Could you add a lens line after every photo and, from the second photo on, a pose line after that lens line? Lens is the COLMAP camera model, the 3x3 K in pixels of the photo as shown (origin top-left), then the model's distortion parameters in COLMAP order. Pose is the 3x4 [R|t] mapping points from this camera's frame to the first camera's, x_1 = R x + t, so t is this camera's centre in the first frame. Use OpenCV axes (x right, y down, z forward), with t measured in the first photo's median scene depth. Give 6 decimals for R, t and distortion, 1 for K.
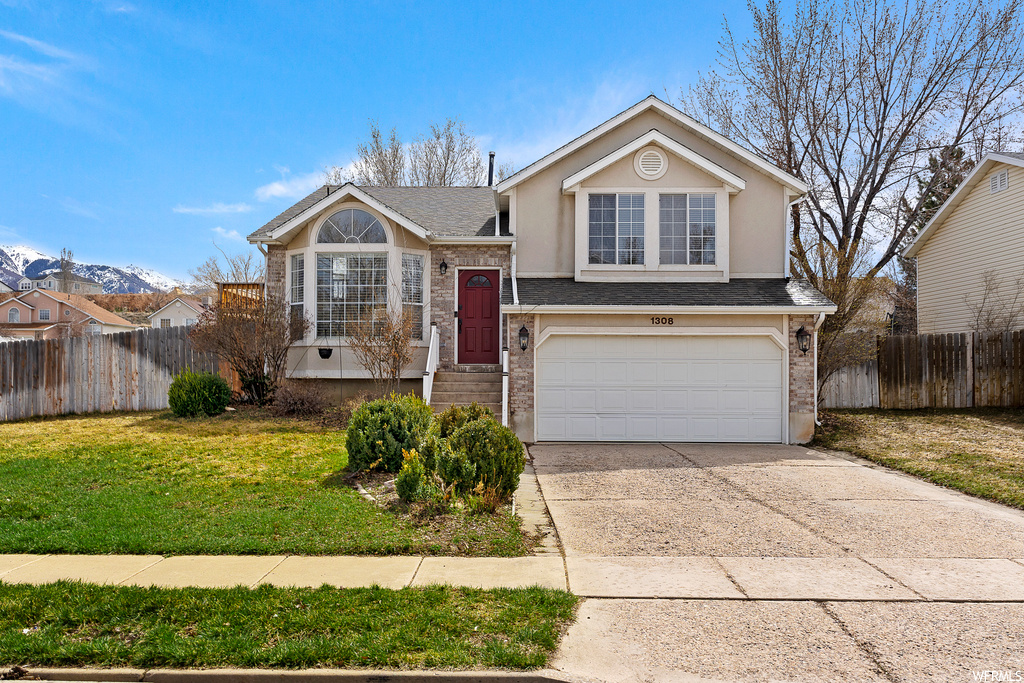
lens RADIAL K [[826.2, 0, 512.0], [0, 826.2, 341.5], [0, 0, 1]] dist [-0.000382, -0.002123]
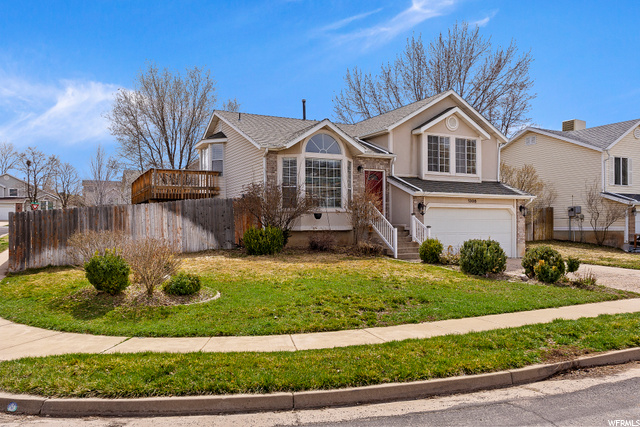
lens RADIAL K [[516.4, 0, 320.0], [0, 516.4, 213.5], [0, 0, 1]] dist [-0.000382, -0.002123]
pose [[0.878350, 0.004721, 0.477995, -0.720866], [-0.011038, 0.999885, 0.010408, -0.002455], [-0.477891, -0.014417, 0.878301, 0.040539]]
